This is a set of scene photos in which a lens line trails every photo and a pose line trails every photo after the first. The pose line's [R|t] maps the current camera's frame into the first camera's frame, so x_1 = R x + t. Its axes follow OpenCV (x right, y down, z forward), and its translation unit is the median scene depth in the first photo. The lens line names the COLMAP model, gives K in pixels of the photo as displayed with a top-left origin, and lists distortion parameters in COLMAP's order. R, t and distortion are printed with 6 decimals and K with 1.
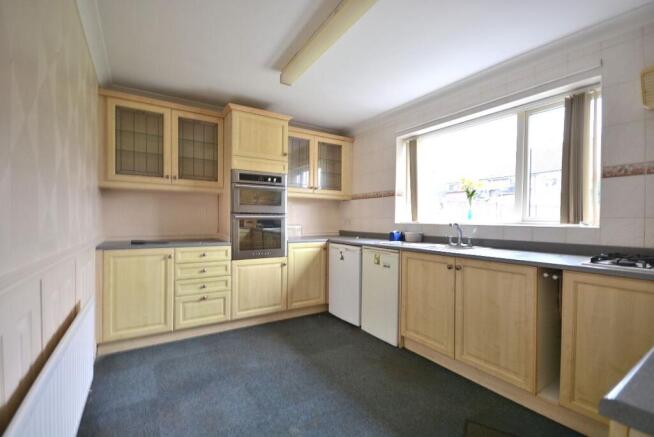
lens RADIAL K [[286.2, 0, 321.7], [0, 286.2, 220.3], [0, 0, 1]] dist [-0.002194, -0.000420]
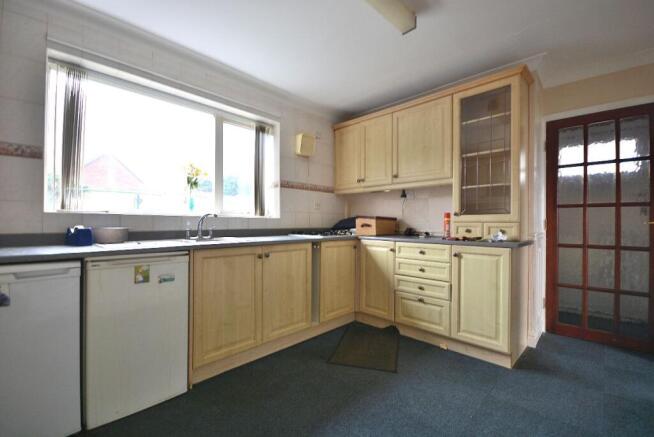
lens RADIAL K [[286.2, 0, 321.7], [0, 286.2, 220.3], [0, 0, 1]] dist [-0.002194, -0.000420]
pose [[-0.234039, -0.004545, 0.972217, -0.529314], [-0.007002, 0.999971, 0.002989, 0.028714], [-0.972202, -0.006107, -0.234064, 0.929819]]
